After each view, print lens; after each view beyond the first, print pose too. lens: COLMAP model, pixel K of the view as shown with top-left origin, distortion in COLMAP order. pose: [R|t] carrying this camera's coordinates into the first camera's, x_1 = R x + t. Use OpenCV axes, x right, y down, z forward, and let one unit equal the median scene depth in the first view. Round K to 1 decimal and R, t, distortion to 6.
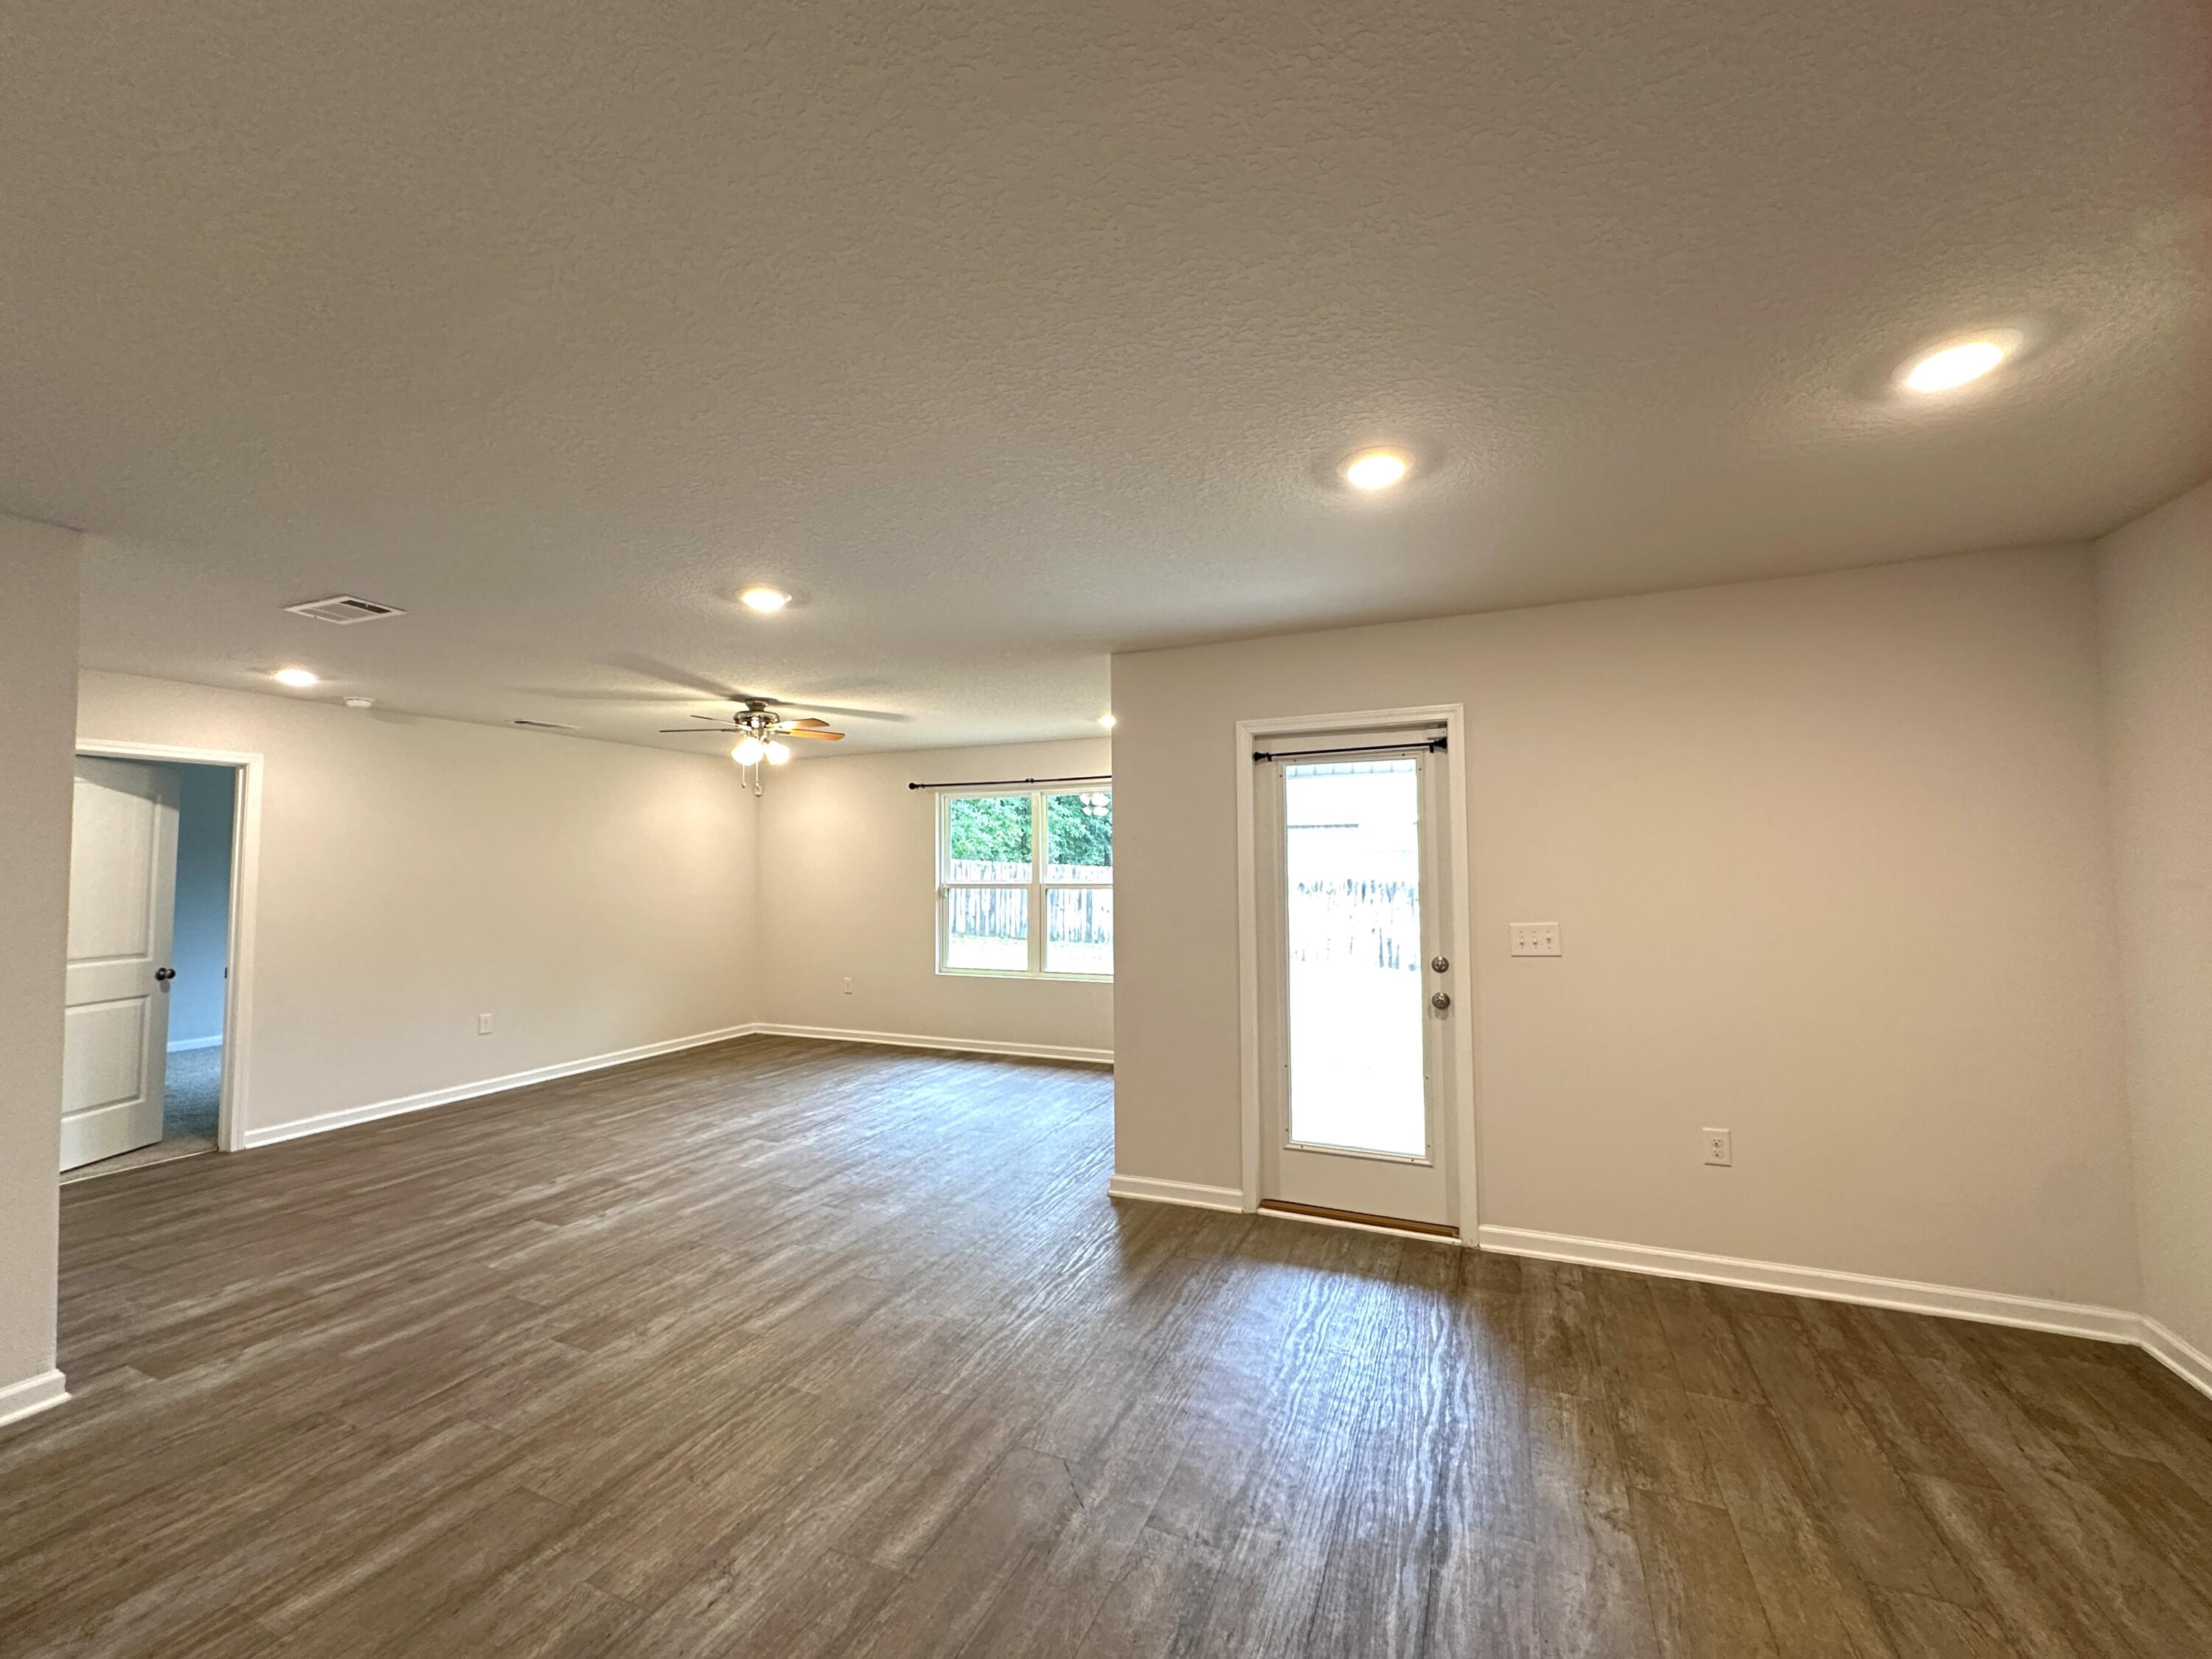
lens RADIAL K [[887.4, 0, 1087.3], [0, 887.4, 839.4], [0, 0, 1]] dist [-0.005296, 0.001622]
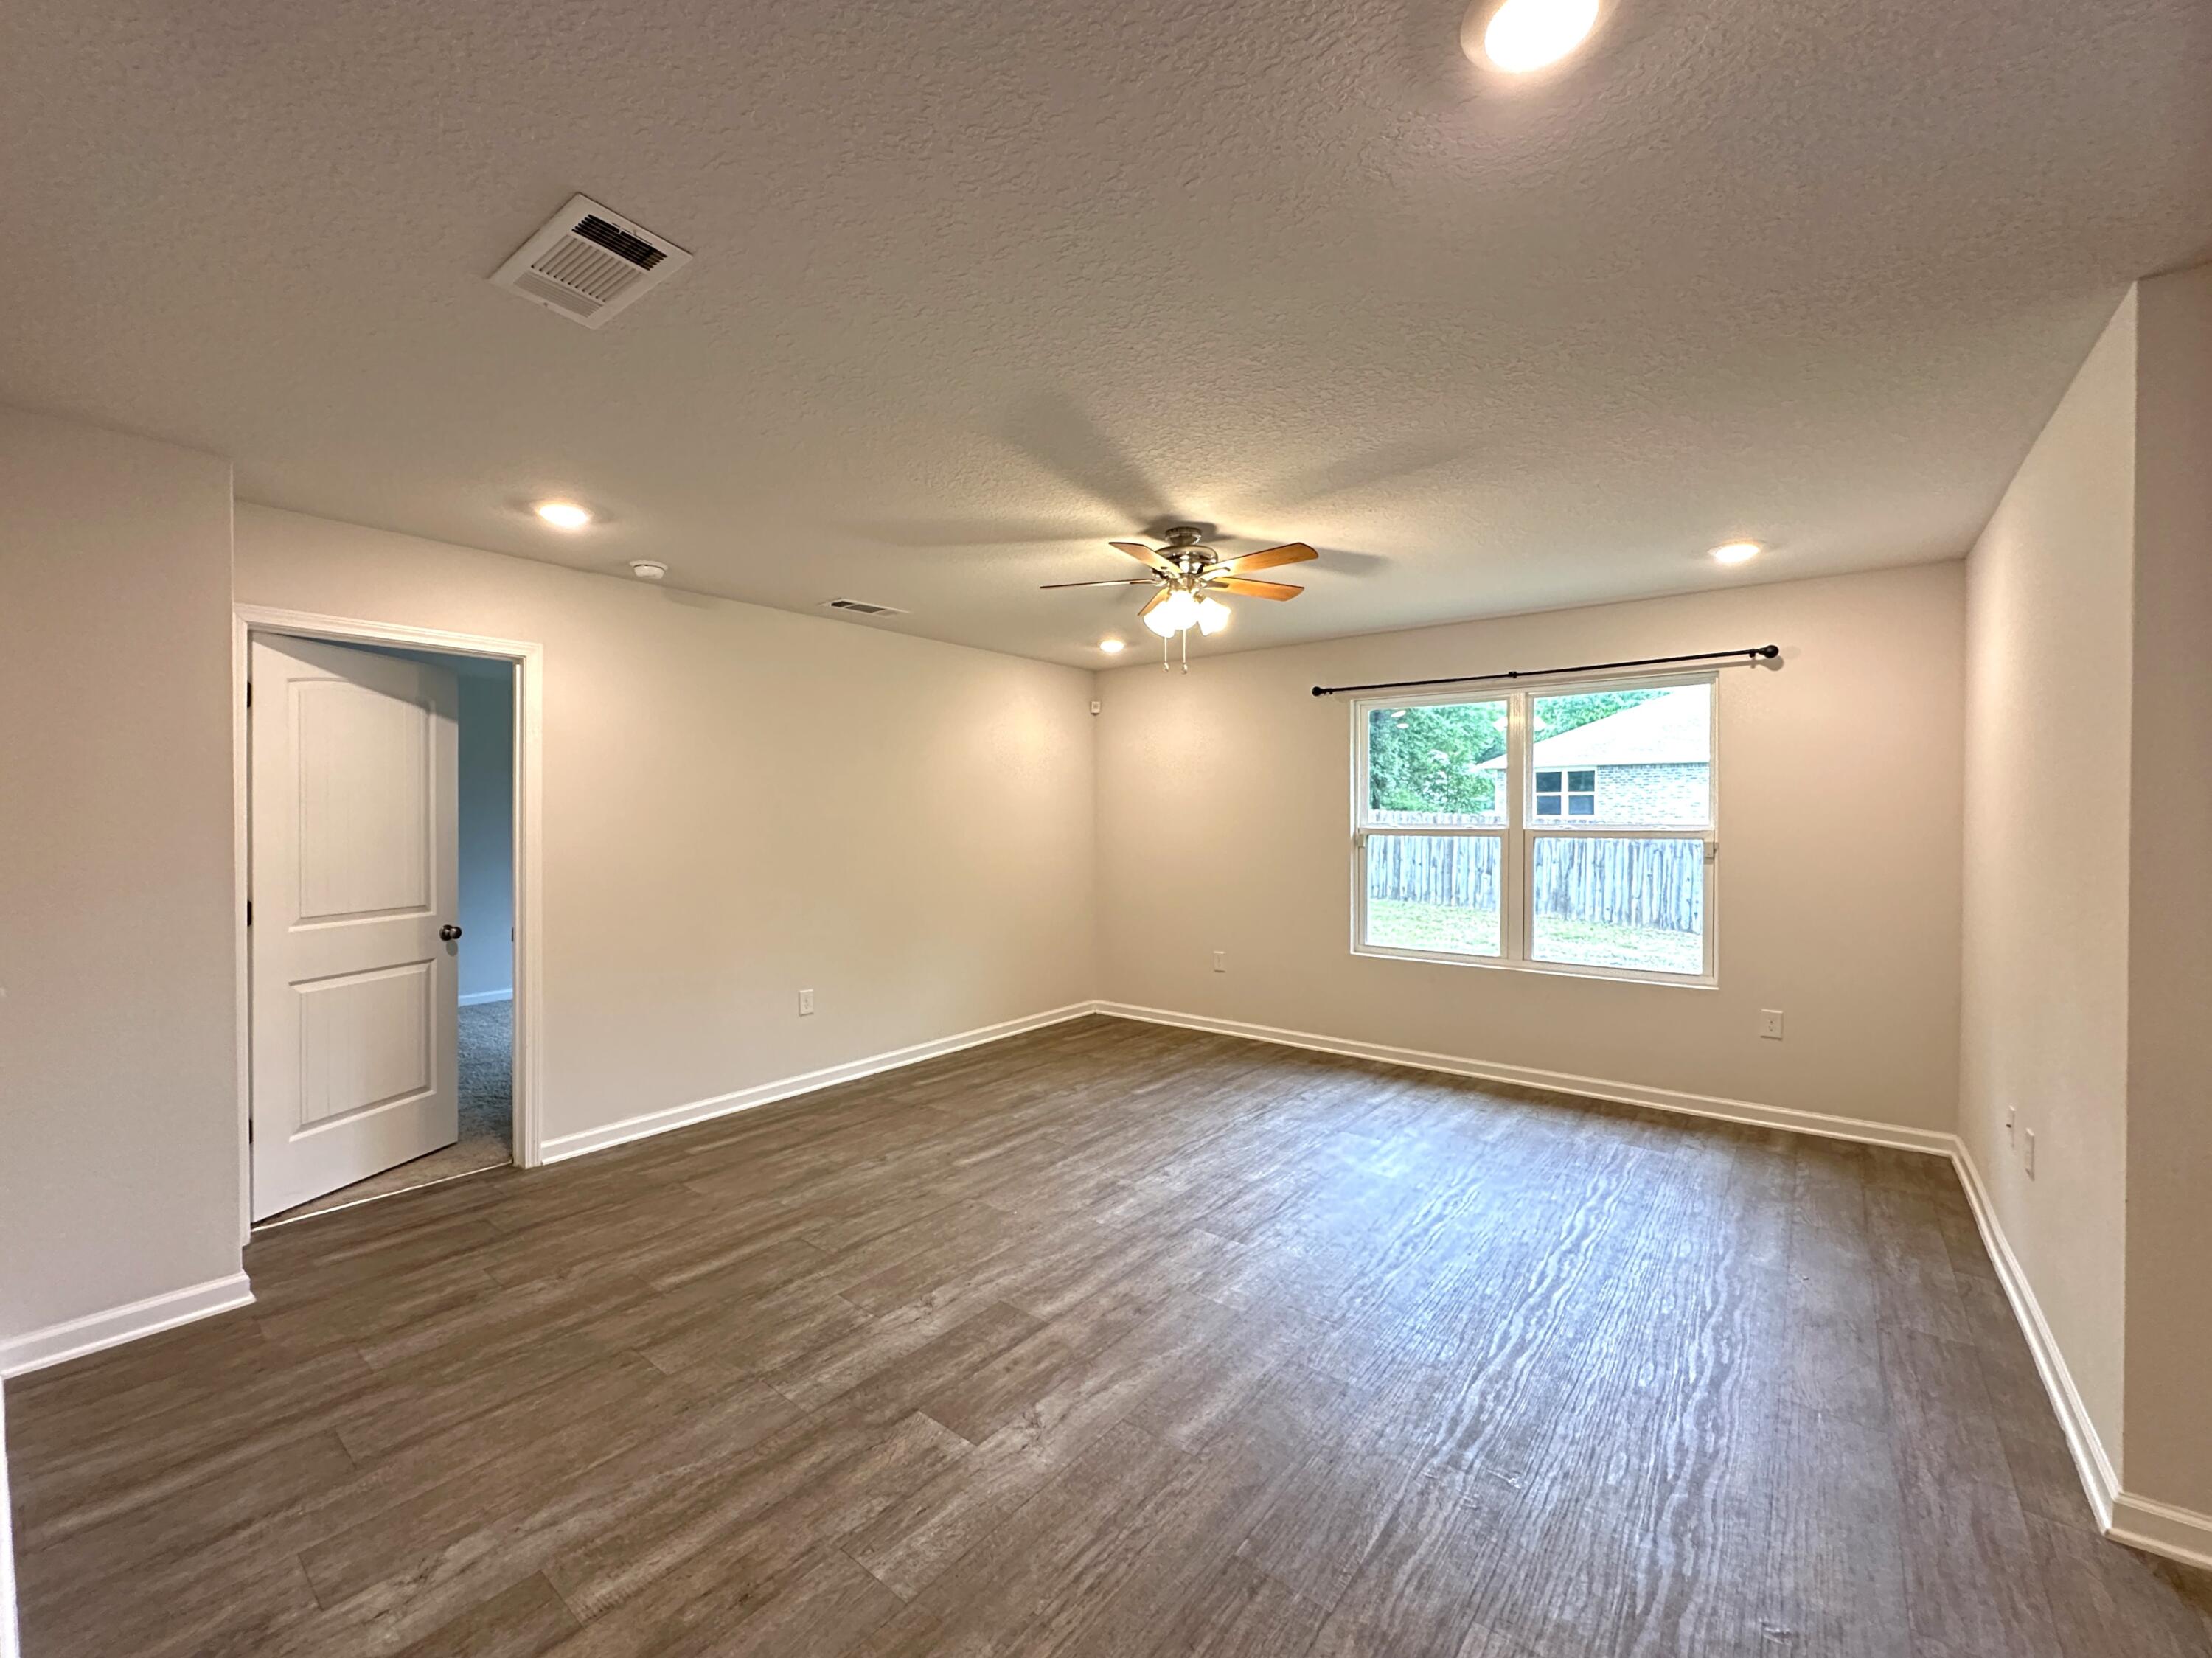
lens RADIAL K [[887.3, 0, 1075.1], [0, 887.3, 841.6], [0, 0, 1]] dist [-0.005296, 0.001622]
pose [[0.963825, 0.012180, -0.266256, -0.303862], [0.004044, 0.998172, 0.060299, 0.026711], [0.266504, -0.059195, 0.962014, 0.398712]]
